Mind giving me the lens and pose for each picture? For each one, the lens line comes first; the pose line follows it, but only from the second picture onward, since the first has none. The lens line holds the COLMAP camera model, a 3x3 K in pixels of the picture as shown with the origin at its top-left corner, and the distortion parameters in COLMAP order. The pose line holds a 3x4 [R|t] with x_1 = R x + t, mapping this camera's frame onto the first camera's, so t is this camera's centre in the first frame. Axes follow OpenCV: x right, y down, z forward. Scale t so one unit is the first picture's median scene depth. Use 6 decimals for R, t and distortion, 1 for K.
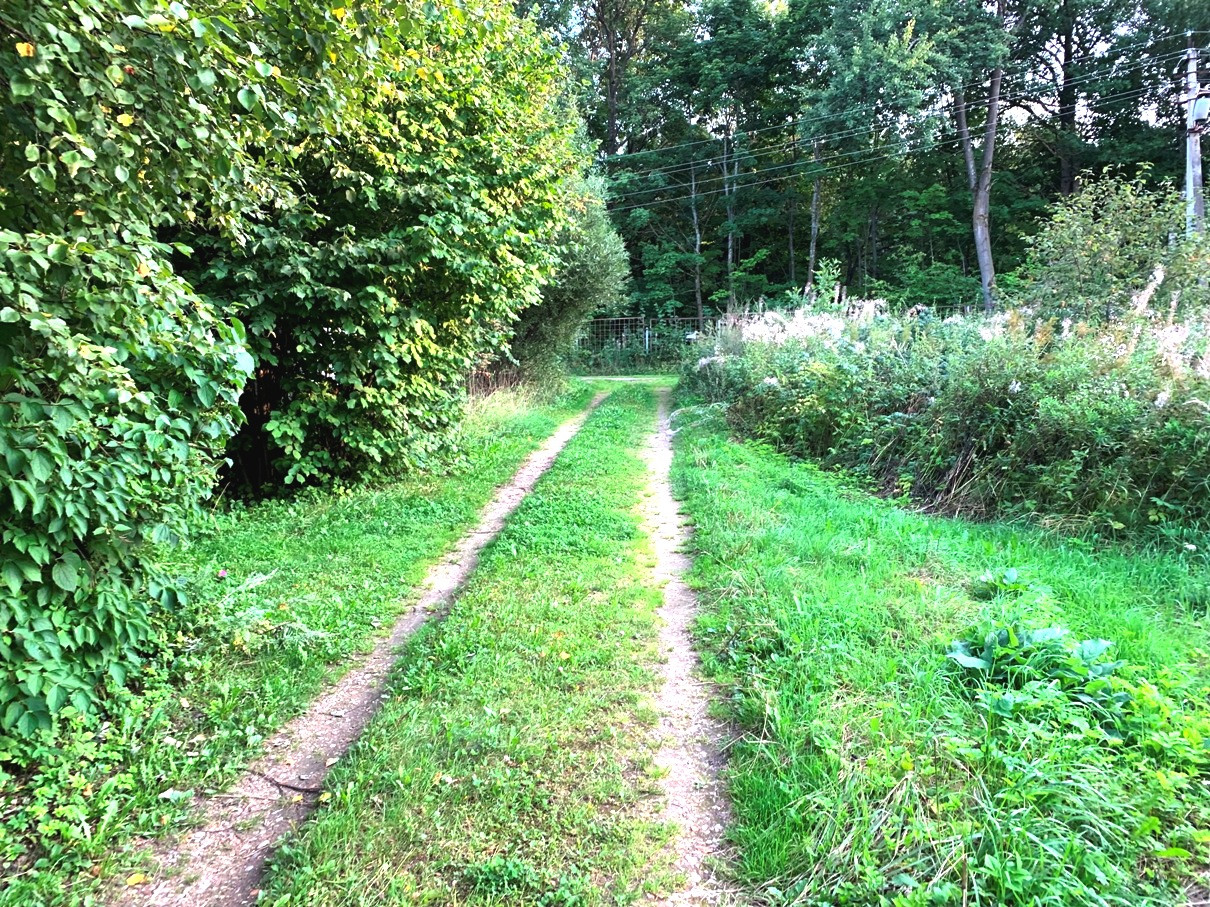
lens RADIAL K [[927.2, 0, 605.0], [0, 927.2, 453.5], [0, 0, 1]] dist [0.000550, 0.002892]
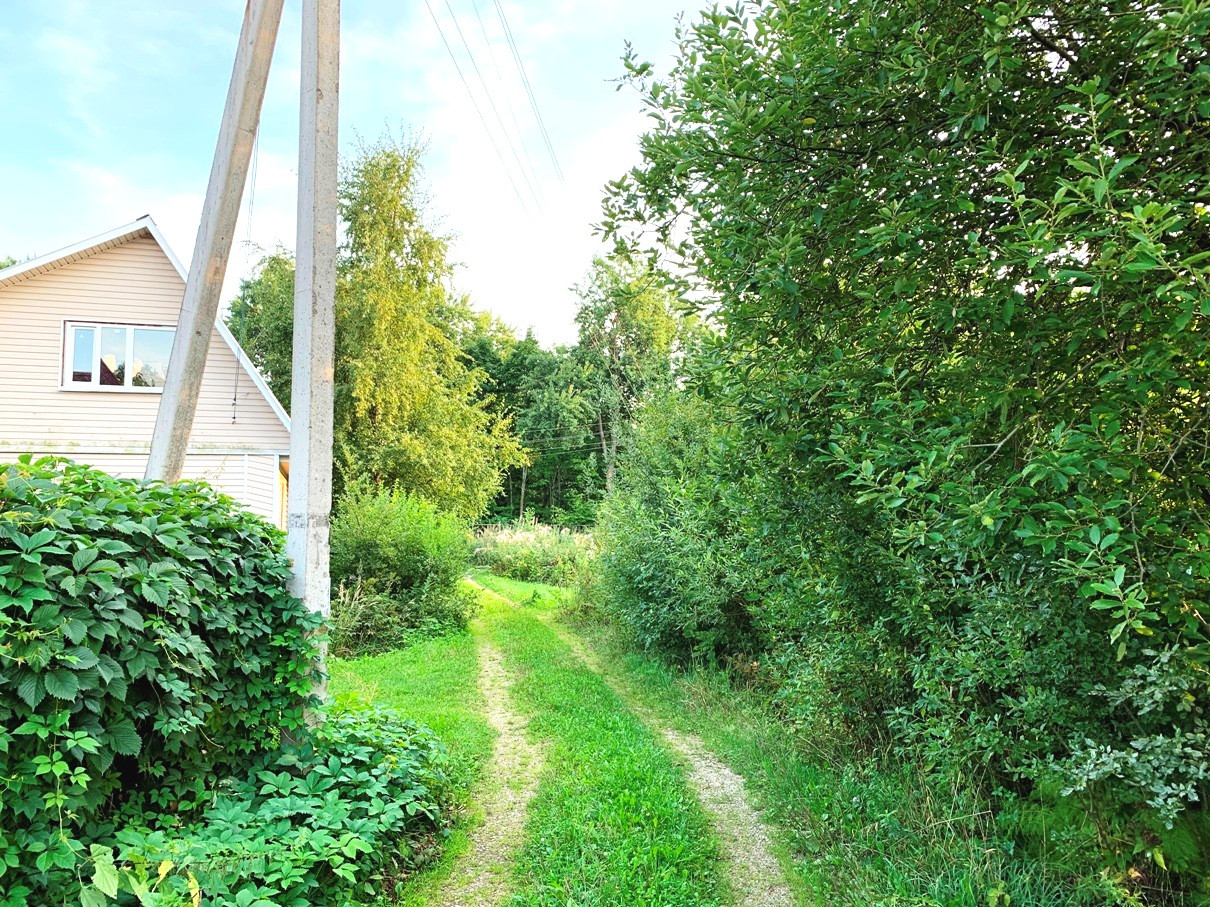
lens RADIAL K [[887.2, 0, 603.8], [0, 887.2, 413.8], [0, 0, 1]] dist [-0.005528, -0.002332]
pose [[0.952461, 0.065870, 0.297456, -0.275279], [0.012469, 0.967101, -0.254086, 0.139840], [-0.304406, 0.245716, 0.920304, -1.231295]]
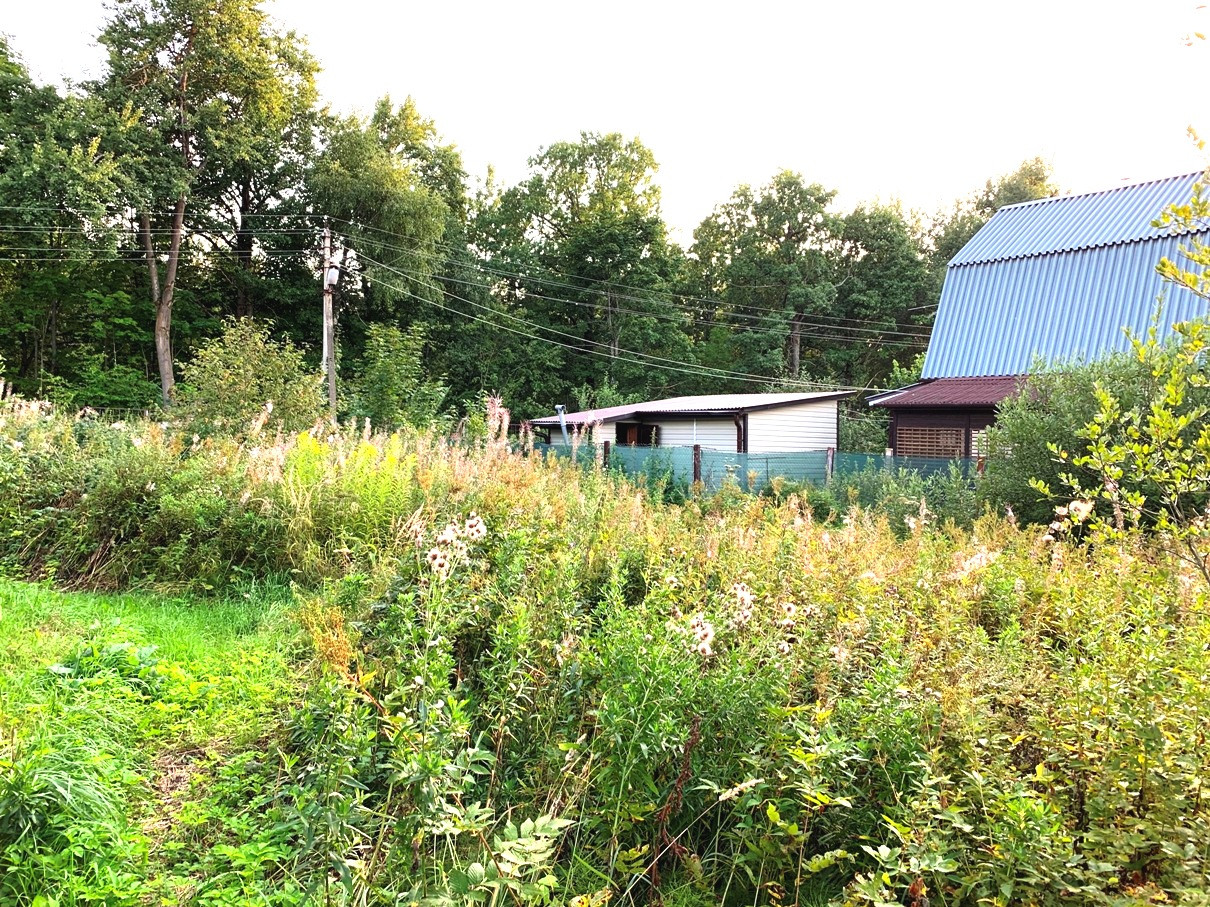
lens RADIAL K [[926.0, 0, 596.1], [0, 926.0, 440.0], [0, 0, 1]] dist [0.006918, -0.008617]
pose [[0.690859, 0.061387, 0.720379, -0.023685], [0.027933, 0.993379, -0.111439, 0.011026], [-0.722450, 0.097111, 0.684570, -0.149156]]
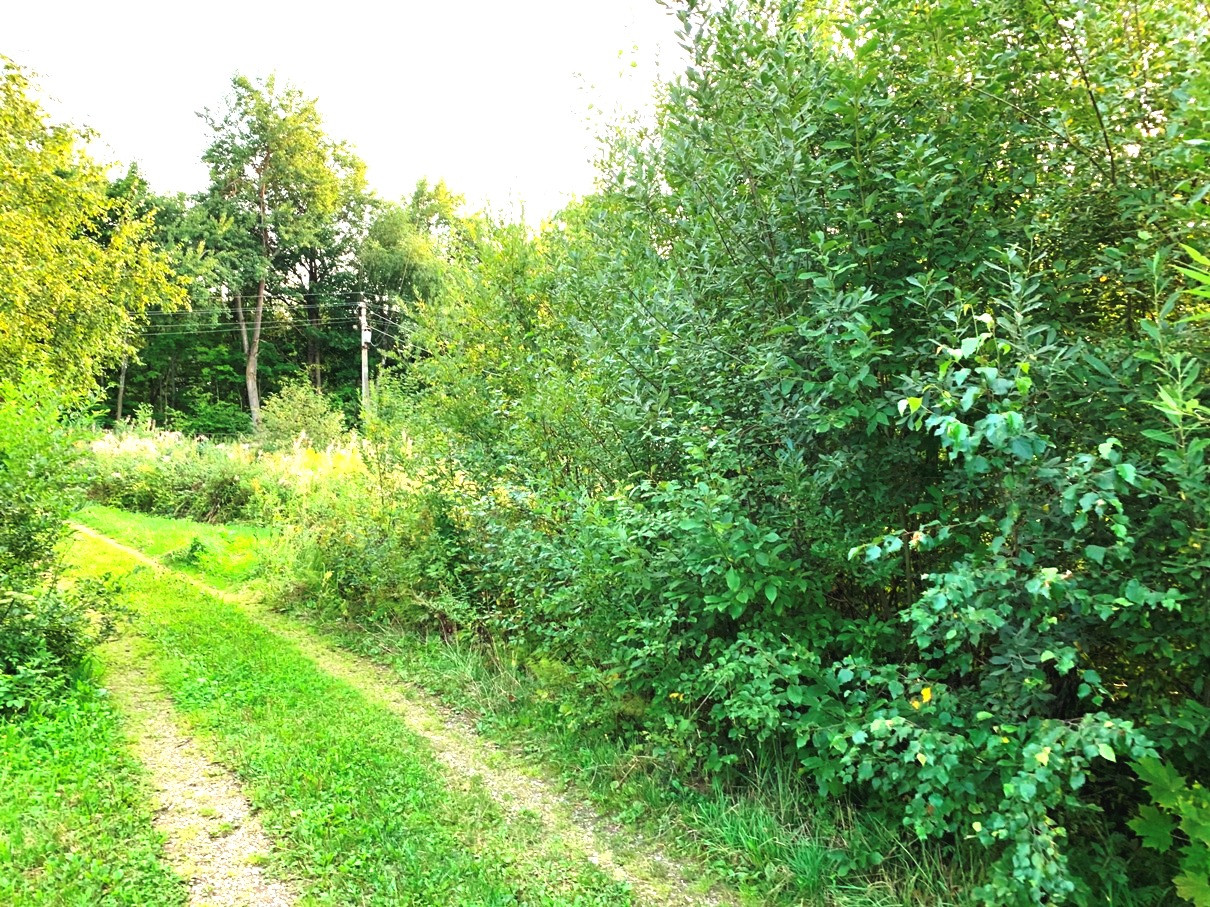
lens RADIAL K [[910.6, 0, 604.4], [0, 910.6, 470.7], [0, 0, 1]] dist [-0.030888, 0.001511]
pose [[0.745154, 0.037052, 0.665863, -0.212053], [0.034490, 0.994978, -0.093963, 0.083675], [-0.666000, 0.092982, 0.740134, -0.705969]]
